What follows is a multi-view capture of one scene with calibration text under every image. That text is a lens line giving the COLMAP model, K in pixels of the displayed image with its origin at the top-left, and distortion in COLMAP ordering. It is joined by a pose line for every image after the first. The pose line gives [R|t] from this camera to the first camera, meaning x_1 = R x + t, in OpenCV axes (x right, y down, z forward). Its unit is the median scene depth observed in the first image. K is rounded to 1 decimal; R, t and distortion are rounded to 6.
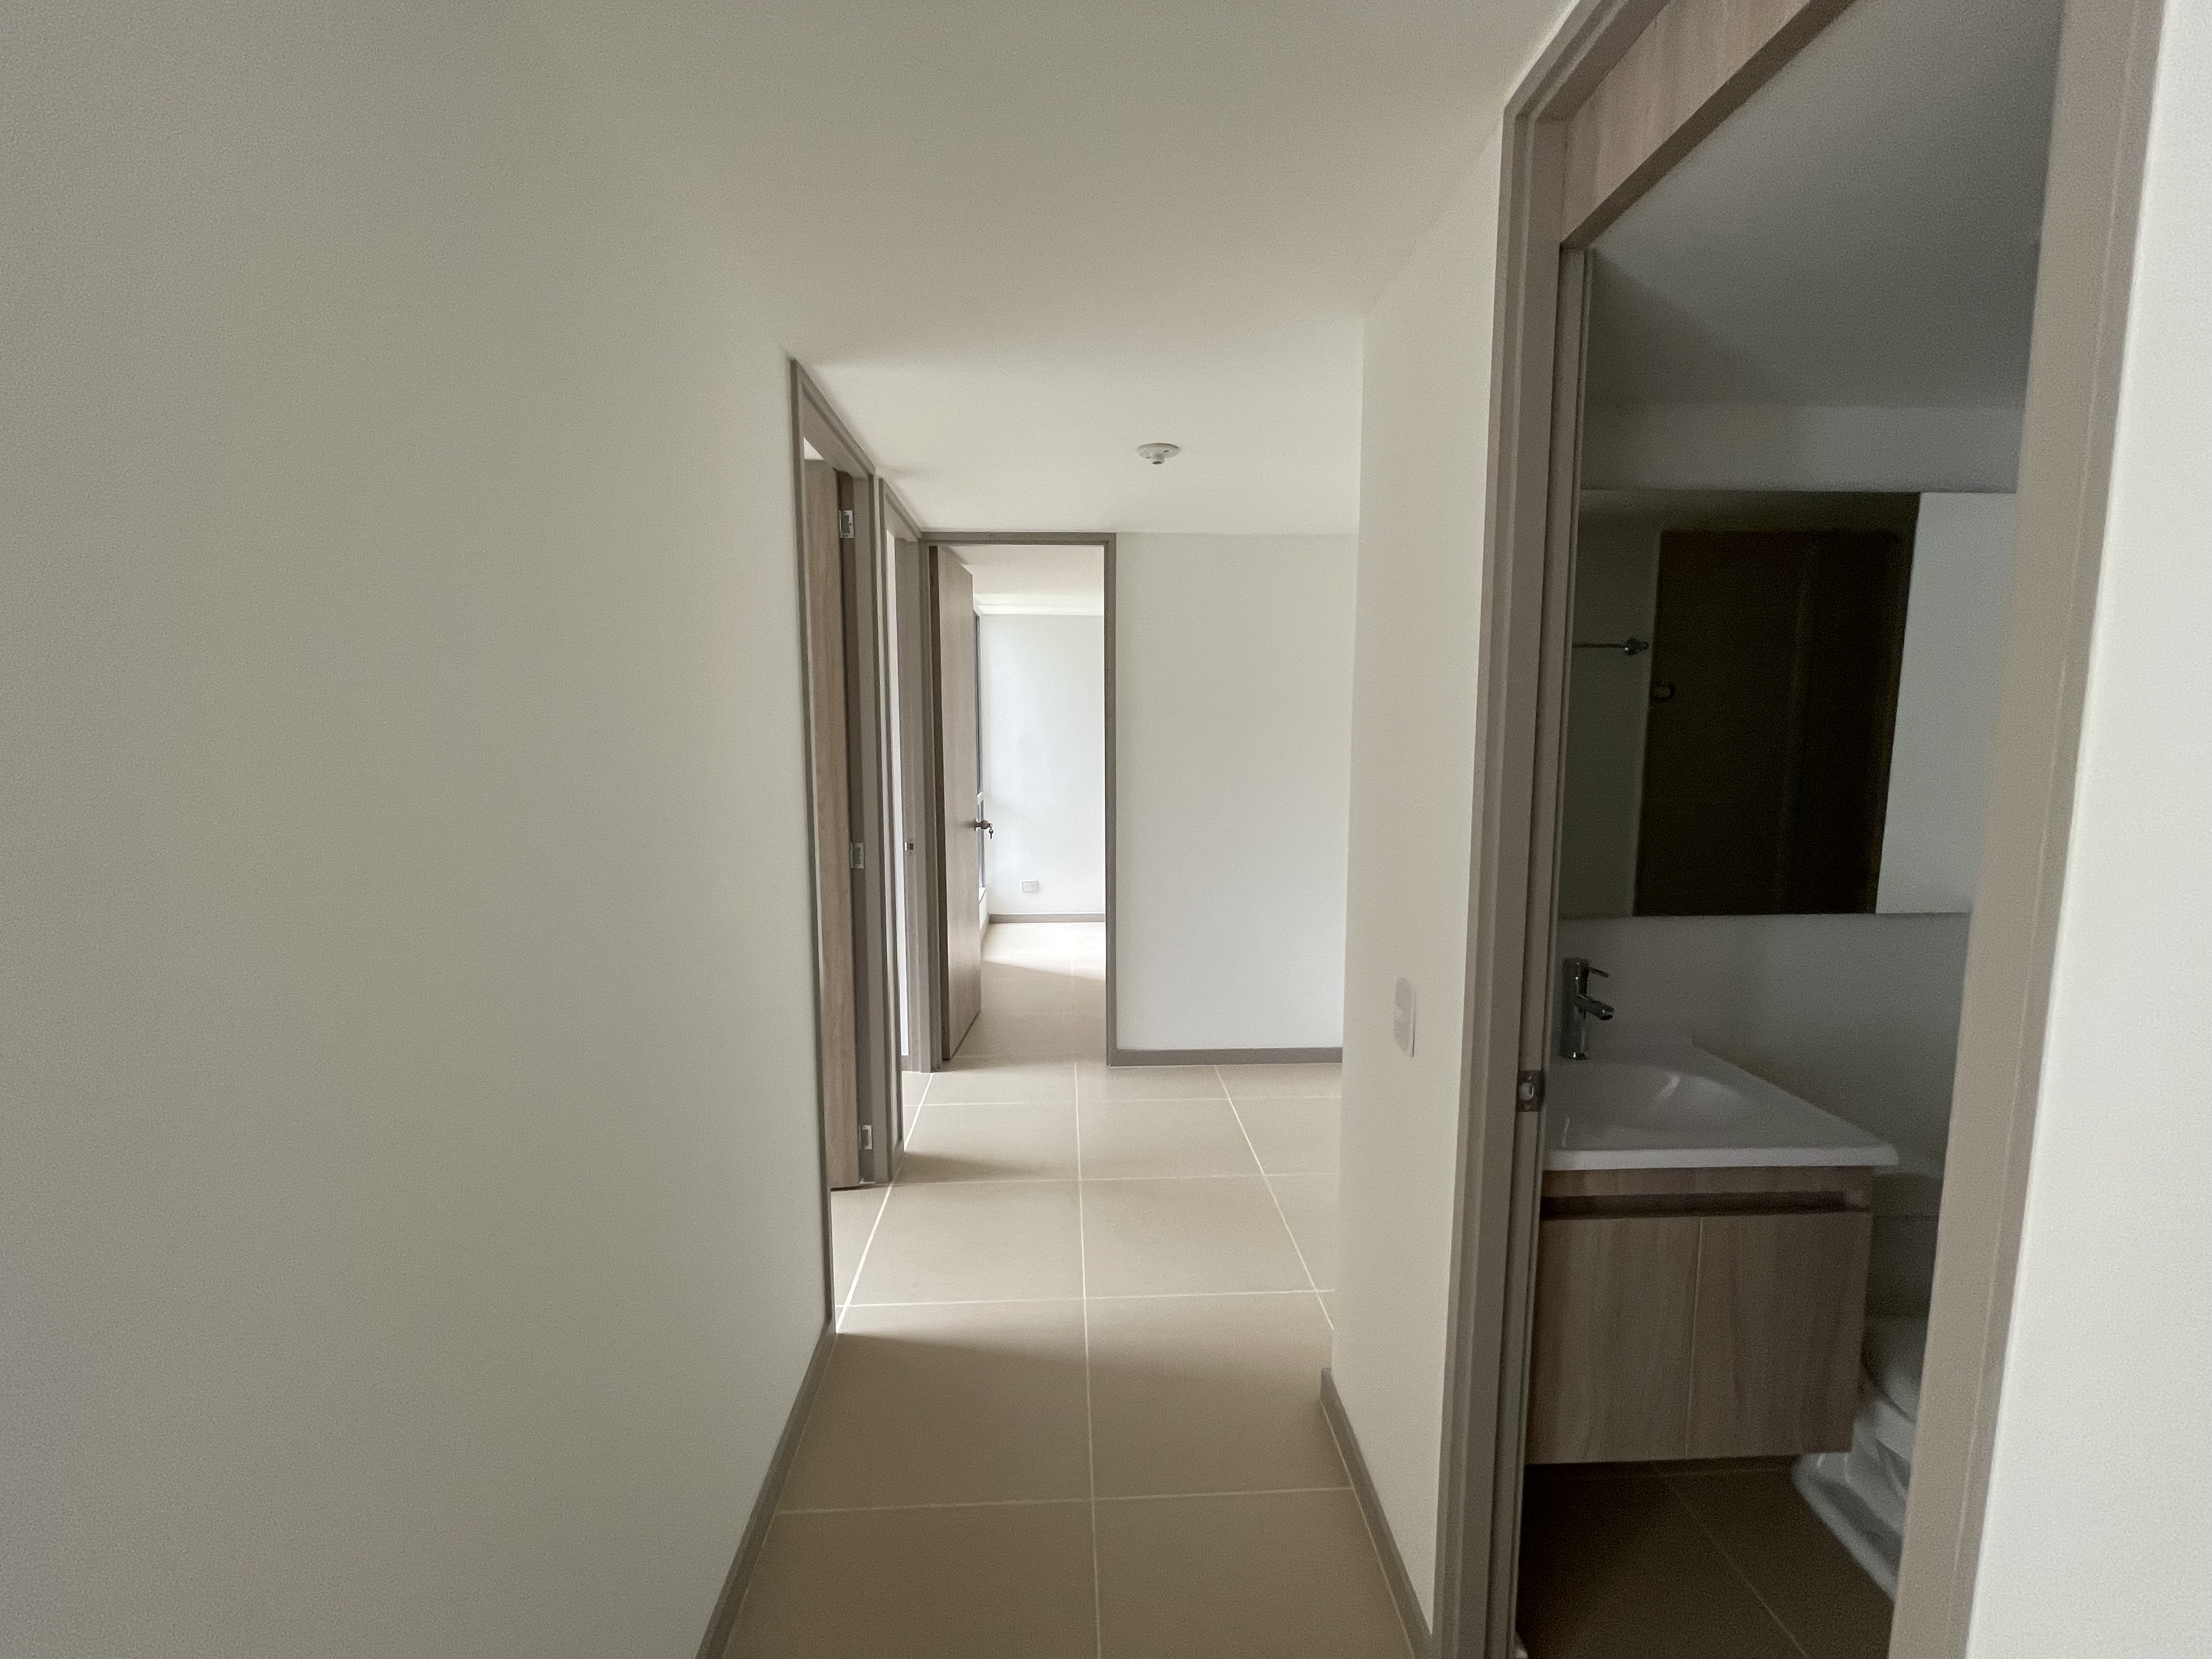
lens RADIAL K [[890.4, 0, 1106.0], [0, 890.4, 829.5], [0, 0, 1]] dist [-0.005894, -0.000188]
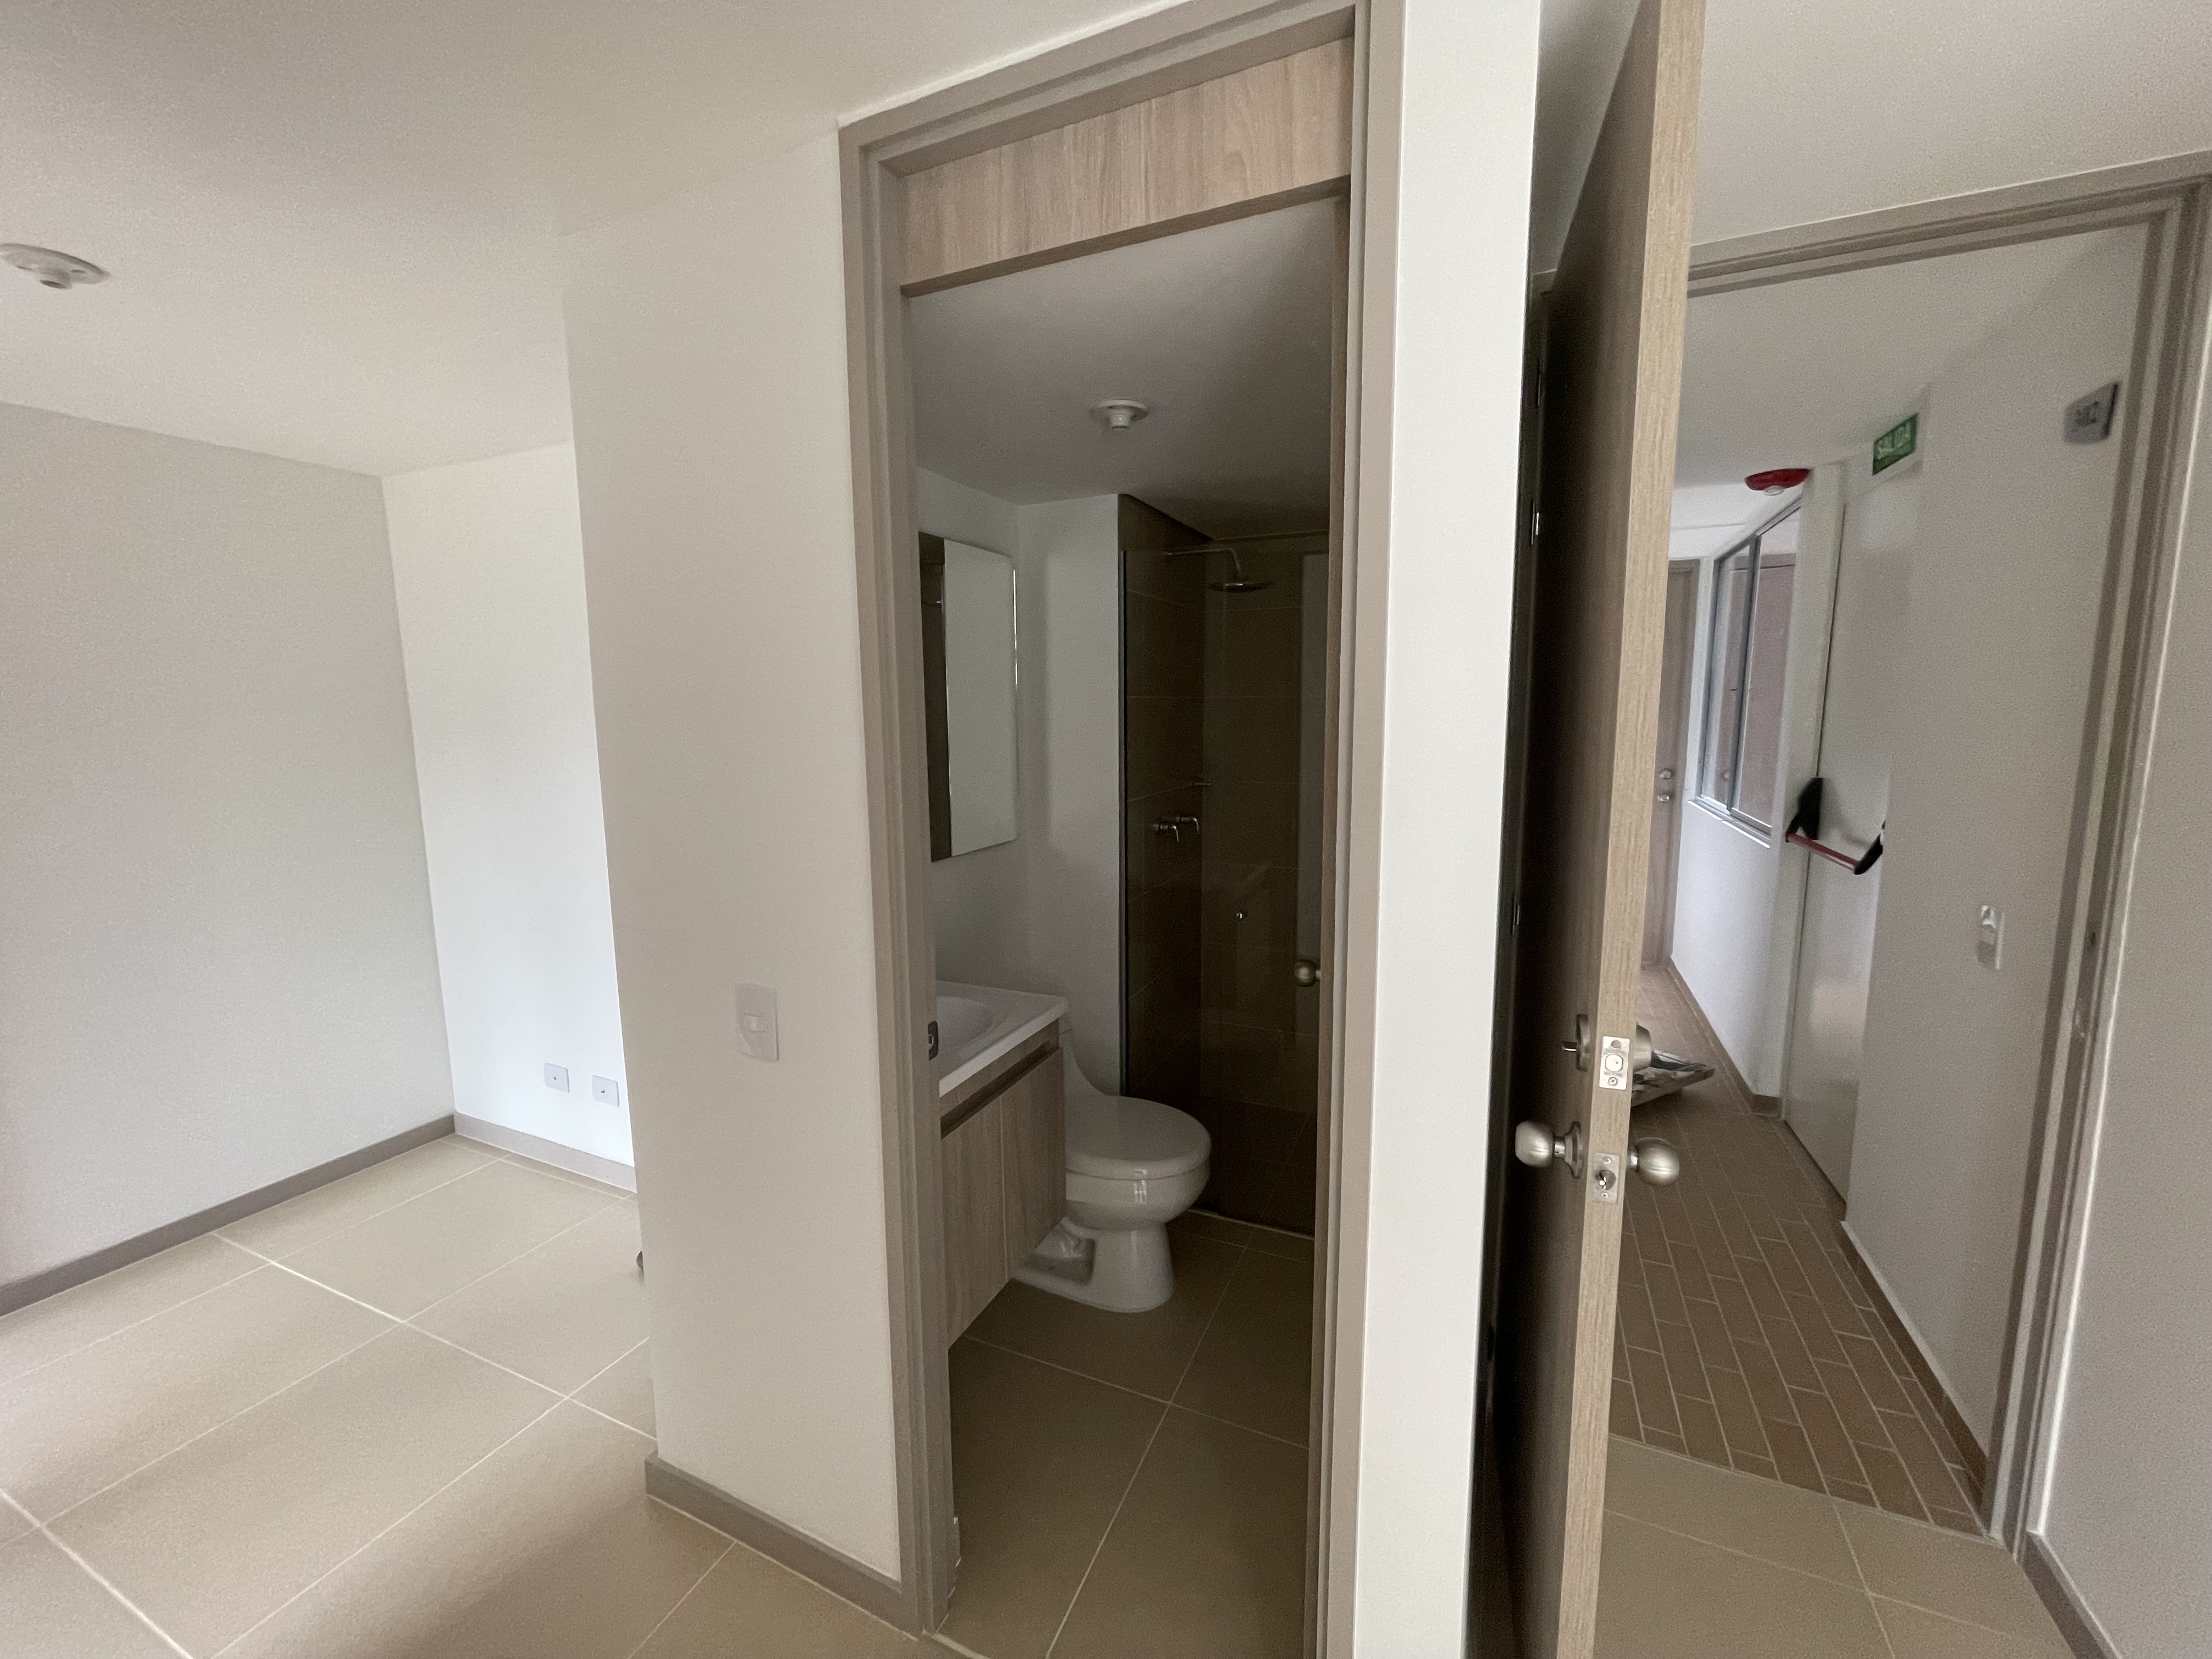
lens RADIAL K [[890.4, 0, 1106.0], [0, 890.4, 829.5], [0, 0, 1]] dist [-0.005894, -0.000188]
pose [[0.467417, -0.124470, 0.875230, -0.345452], [0.107647, 0.990685, 0.083400, -0.040412], [-0.877458, 0.055234, 0.476462, 0.222656]]
